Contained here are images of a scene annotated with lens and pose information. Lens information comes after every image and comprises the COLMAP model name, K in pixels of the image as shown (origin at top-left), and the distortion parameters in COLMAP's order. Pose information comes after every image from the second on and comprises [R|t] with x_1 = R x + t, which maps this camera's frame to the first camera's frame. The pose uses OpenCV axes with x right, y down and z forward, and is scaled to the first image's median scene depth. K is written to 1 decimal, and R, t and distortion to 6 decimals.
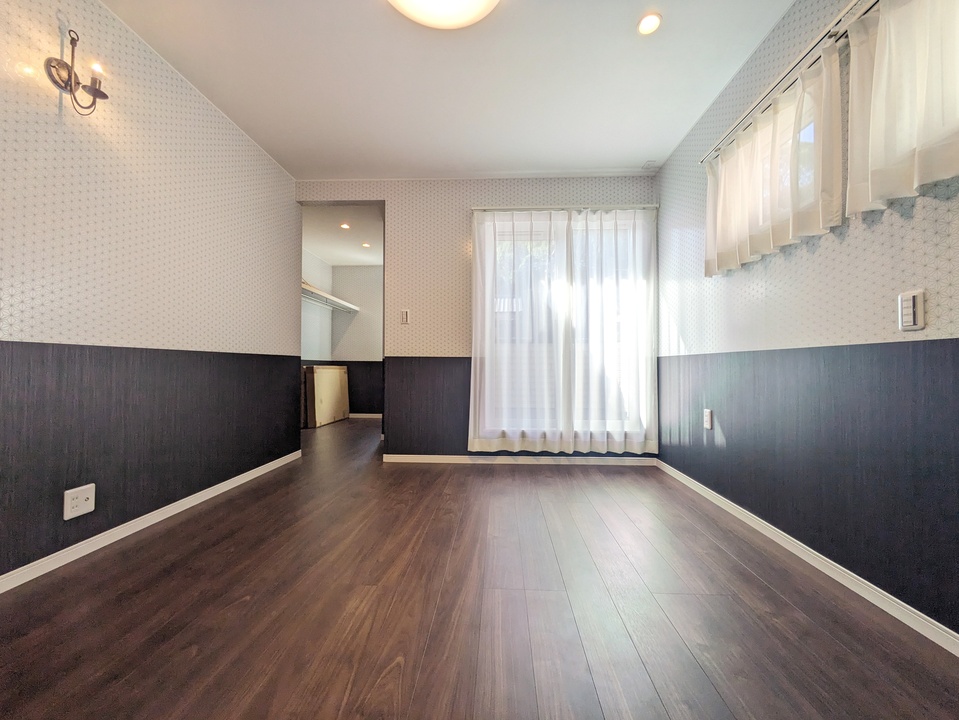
lens RADIAL K [[379.4, 0, 482.7], [0, 379.4, 359.3], [0, 0, 1]] dist [0.001909, 0.000454]
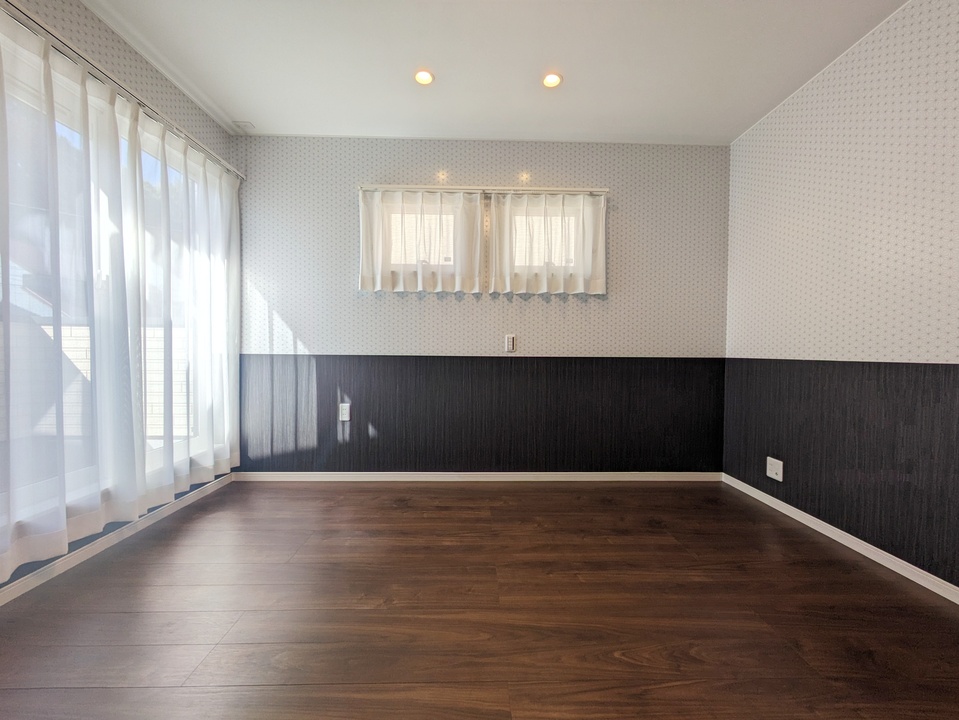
lens RADIAL K [[379.4, 0, 482.7], [0, 379.4, 359.3], [0, 0, 1]] dist [0.001909, 0.000454]
pose [[-0.074166, -0.022733, 0.996987, -0.471510], [-0.028191, 0.999388, 0.020690, -0.030214], [-0.996847, -0.026572, -0.074762, 0.554339]]
